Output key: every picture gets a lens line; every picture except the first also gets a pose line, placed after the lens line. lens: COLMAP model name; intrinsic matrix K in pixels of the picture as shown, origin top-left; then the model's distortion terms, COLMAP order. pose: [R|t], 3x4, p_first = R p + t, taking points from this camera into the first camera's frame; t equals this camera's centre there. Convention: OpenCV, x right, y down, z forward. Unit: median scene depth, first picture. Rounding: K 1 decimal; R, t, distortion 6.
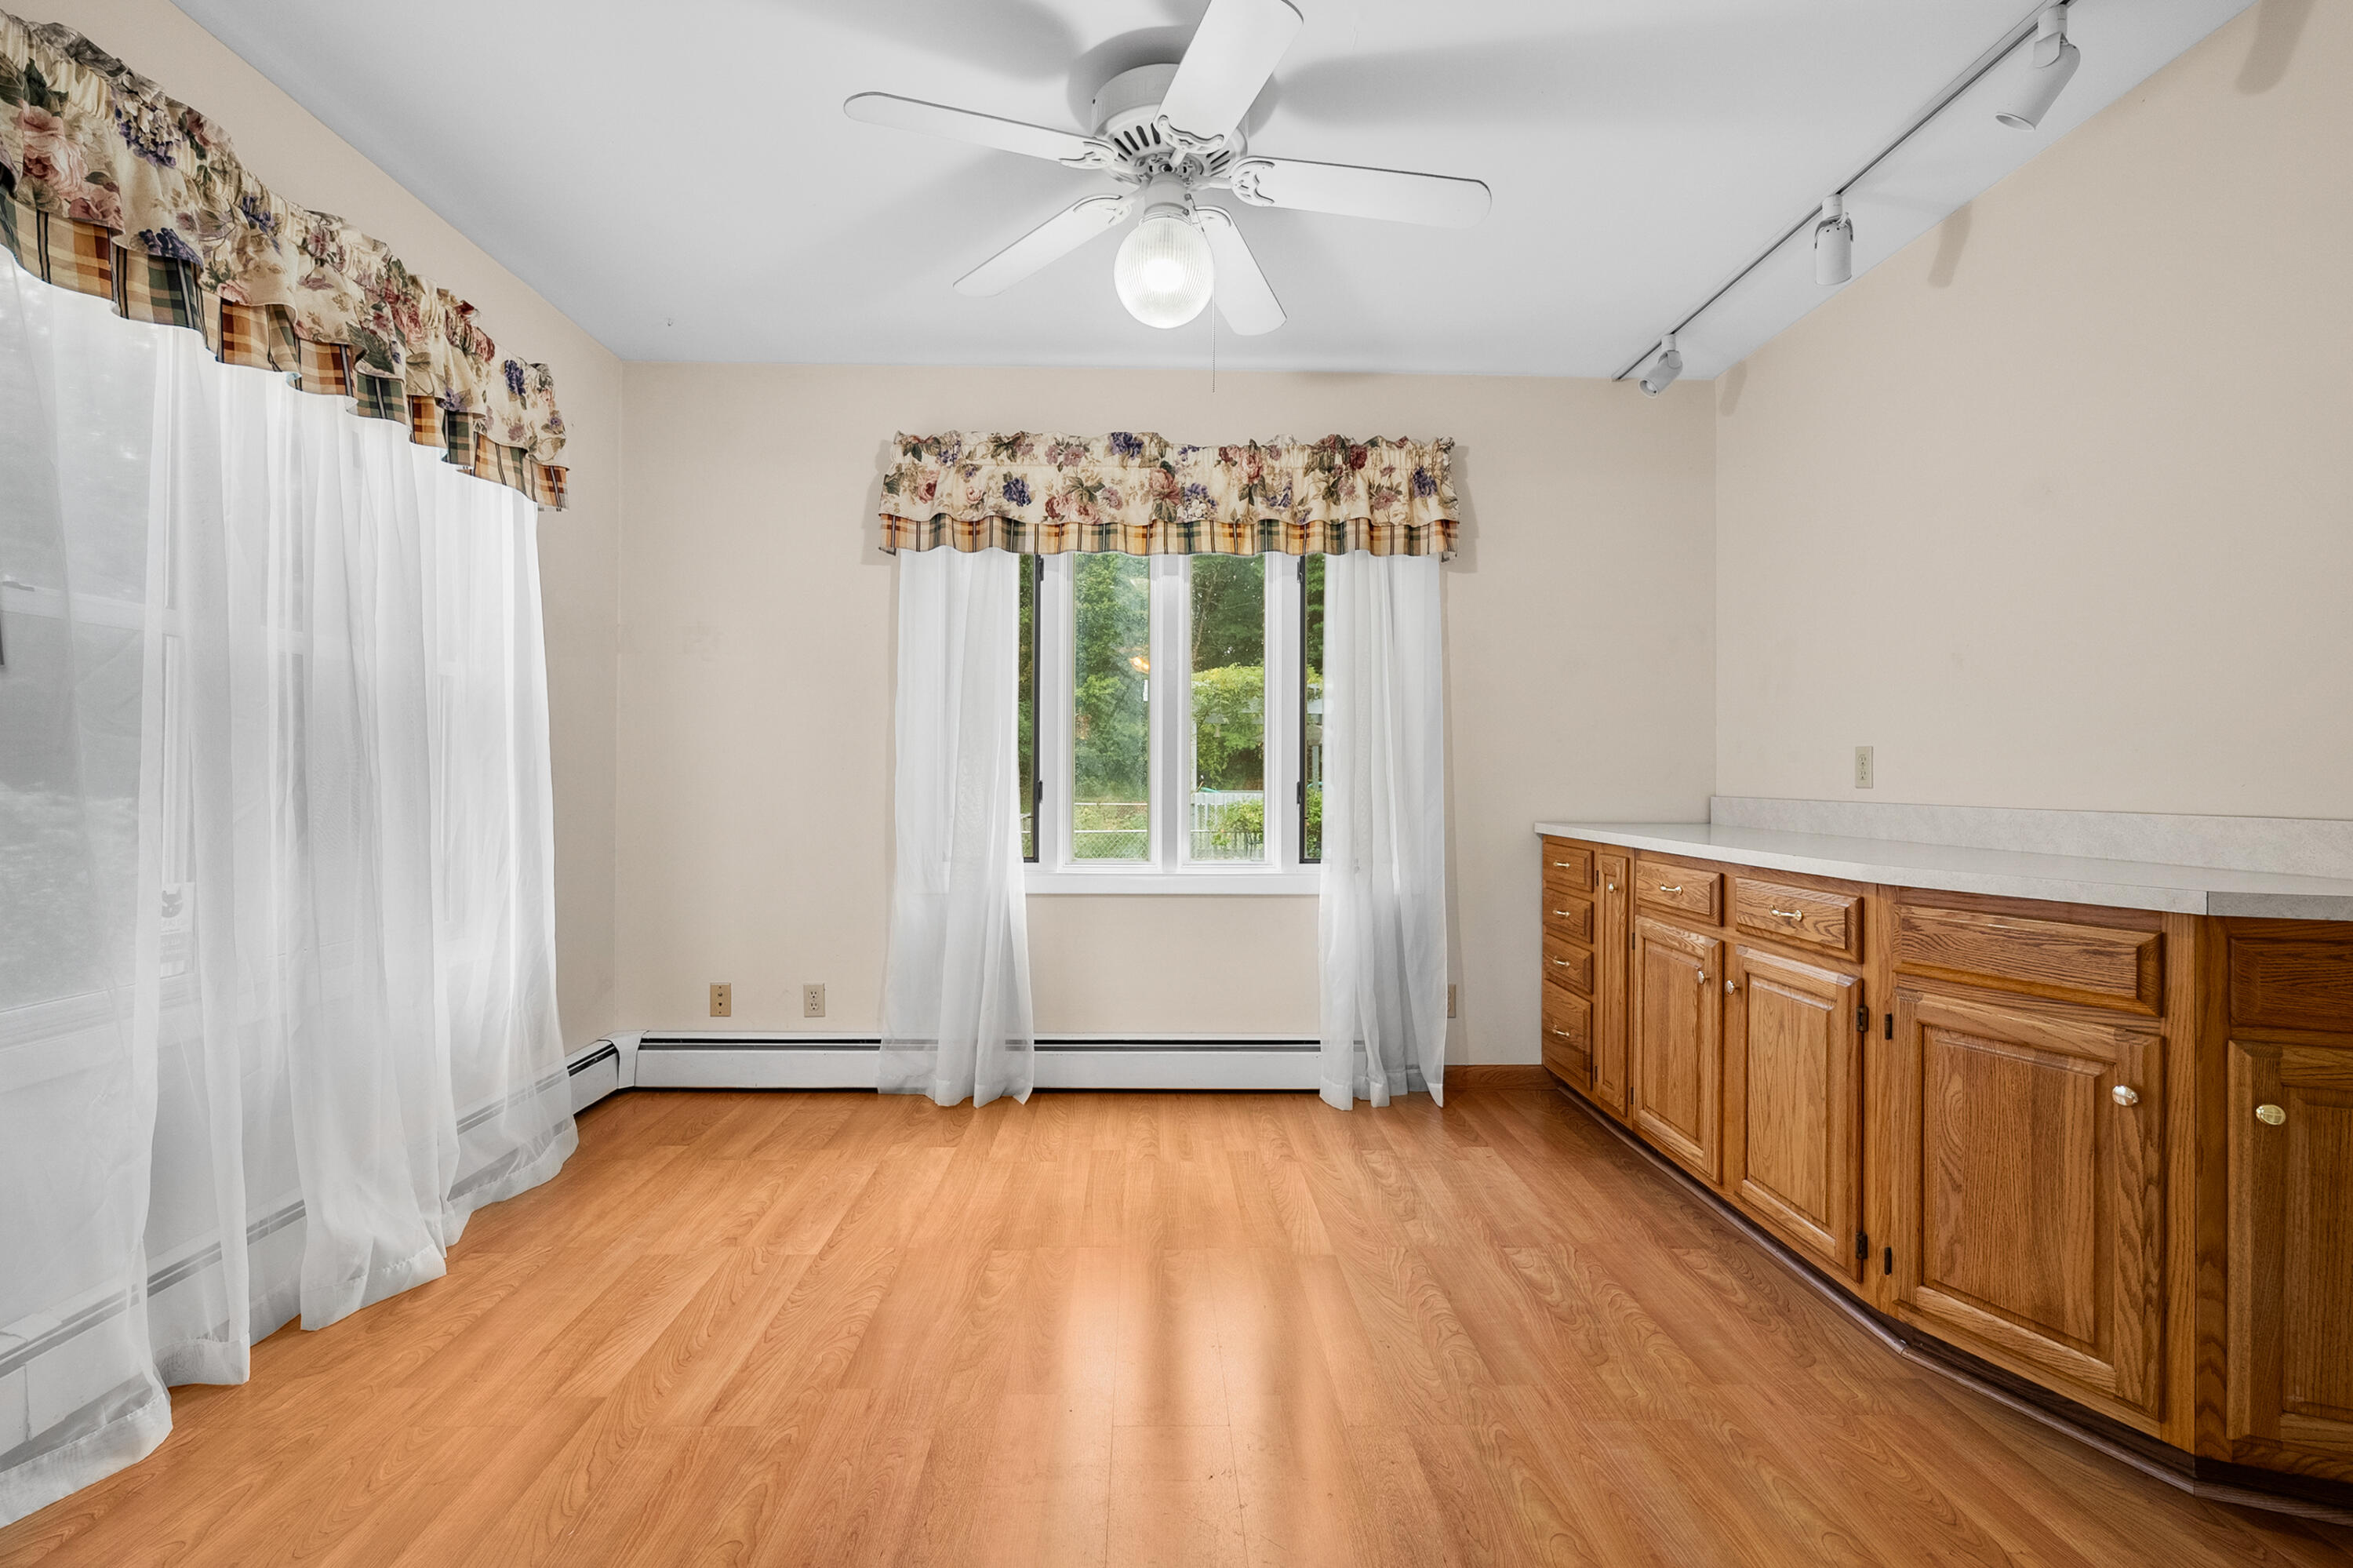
lens RADIAL K [[1088.9, 0, 1180.5], [0, 1088.9, 761.3], [0, 0, 1]] dist [-0.007595, 0.002732]
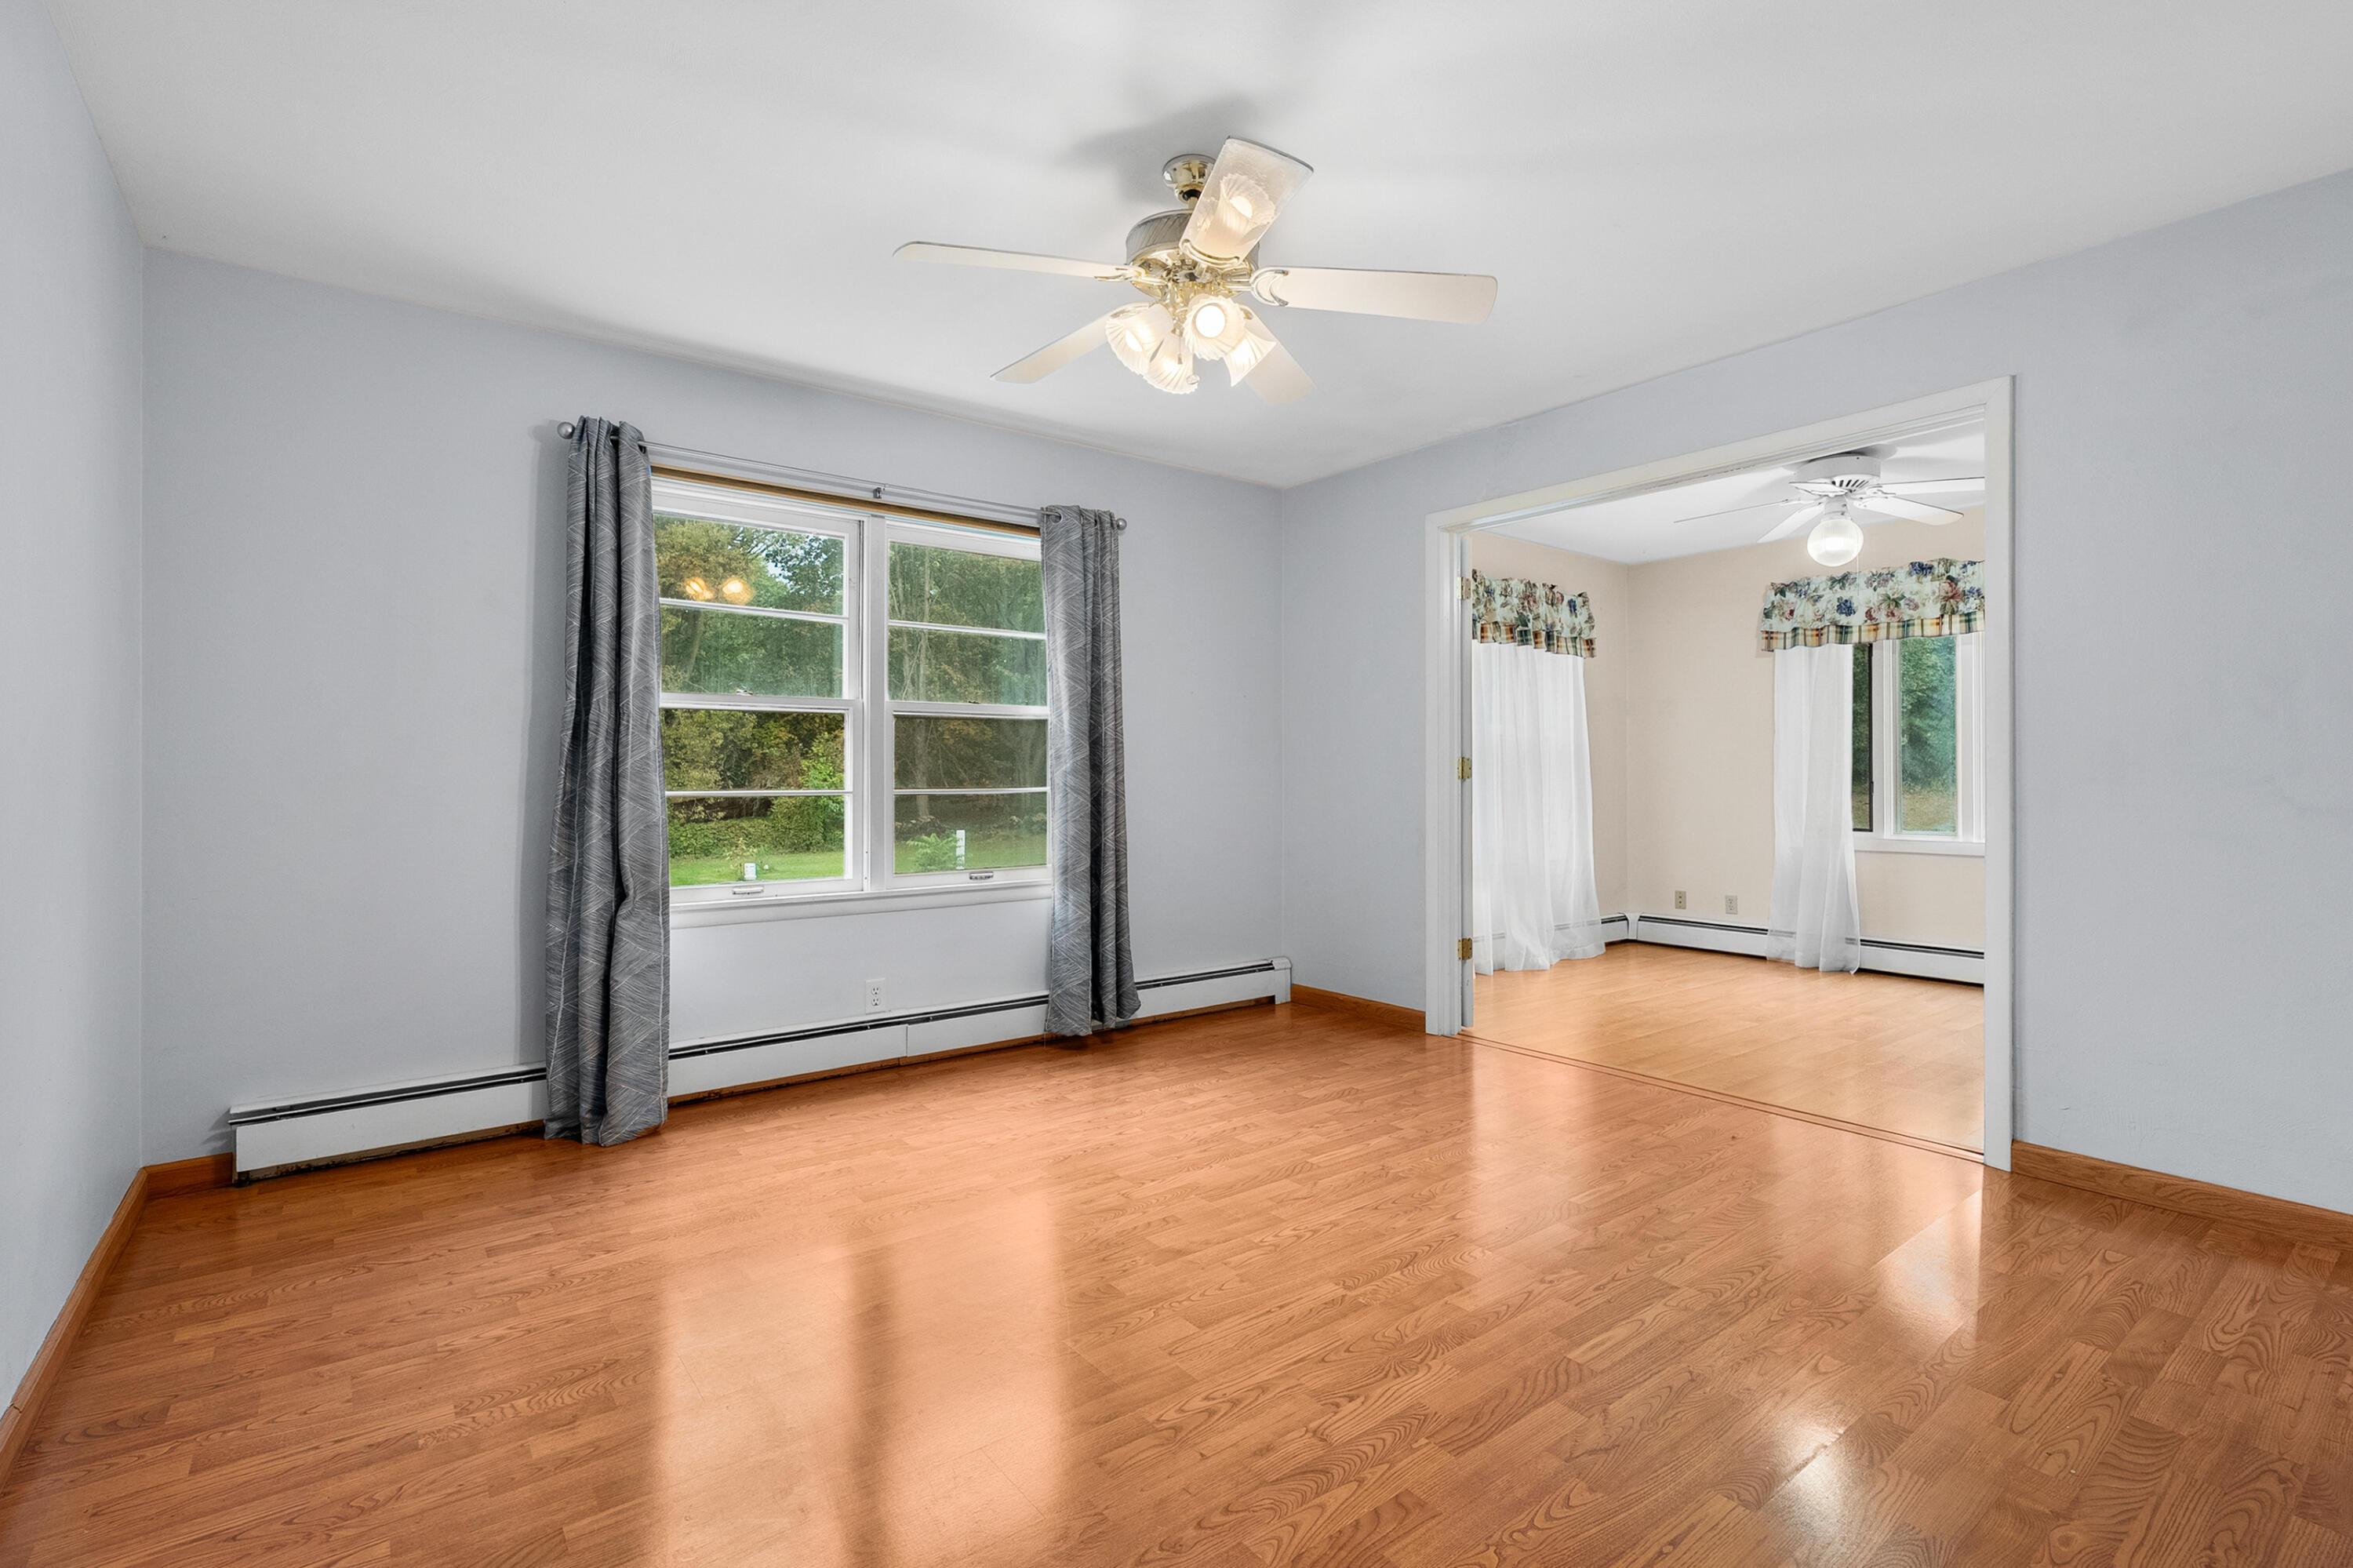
lens RADIAL K [[1088.9, 0, 1190.8], [0, 1088.9, 773.8], [0, 0, 1]] dist [-0.007595, 0.002732]
pose [[0.602360, -0.008485, -0.798179, 0.571713], [0.011286, 0.999934, -0.002113, -0.001607], [0.798145, -0.007736, 0.602416, -0.804862]]
